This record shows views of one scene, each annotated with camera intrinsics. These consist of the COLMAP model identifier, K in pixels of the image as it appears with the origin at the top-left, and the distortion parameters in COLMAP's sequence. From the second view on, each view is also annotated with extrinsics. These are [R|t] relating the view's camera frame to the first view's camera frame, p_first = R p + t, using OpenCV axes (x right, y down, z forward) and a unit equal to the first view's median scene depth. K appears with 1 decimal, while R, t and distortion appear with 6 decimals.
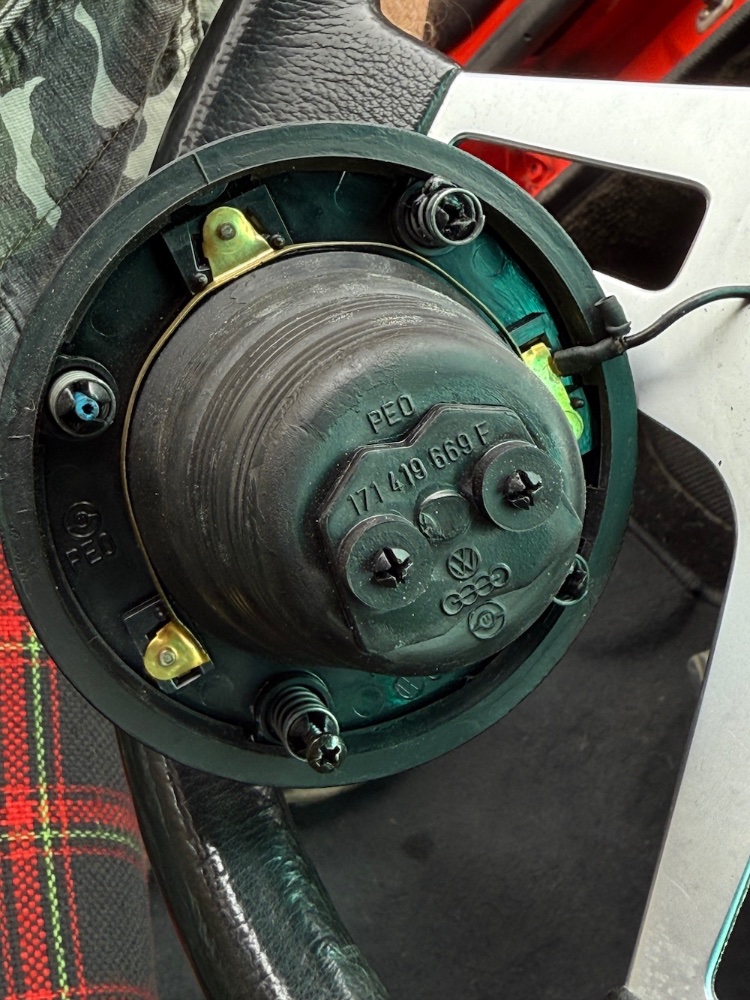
lens RADIAL K [[1432.3, 0, 378.1], [0, 1432.3, 408.1], [0, 0, 1]] dist [0.067477, -0.059665]
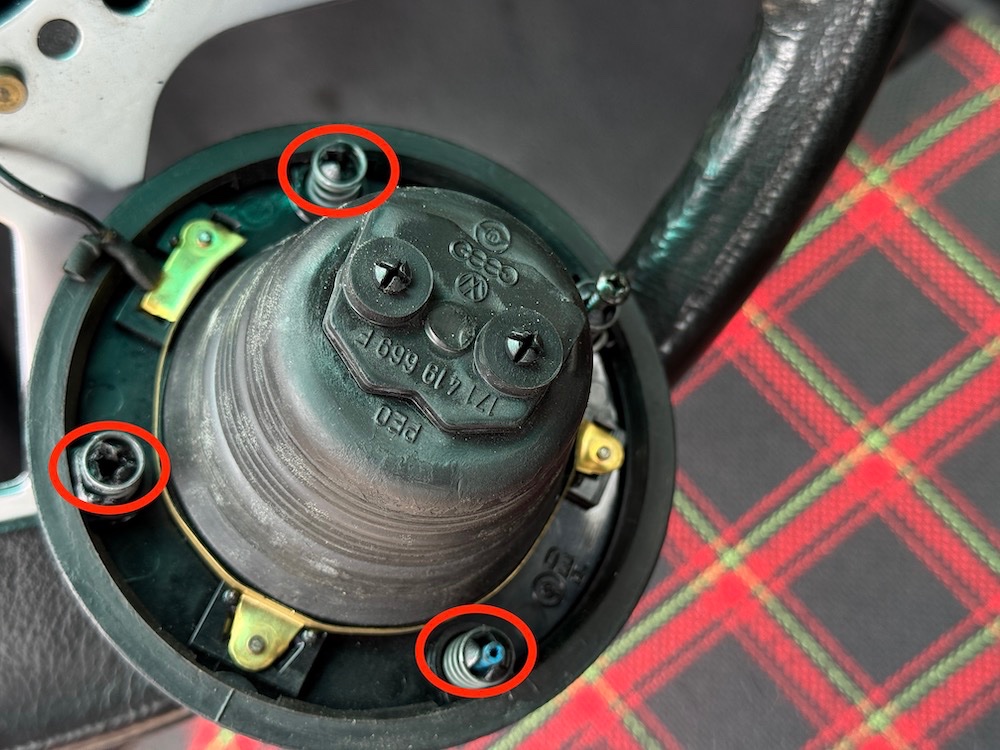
lens RADIAL K [[1466.5, 0, 500.0], [0, 1466.5, 375.0], [0, 0, 1]] dist [0.147928, -0.011945]
pose [[-0.487911, -0.840258, -0.236452, 0.219676], [0.783946, -0.540942, 0.304649, -0.210209], [-0.383890, -0.036724, 0.922648, -0.002380]]
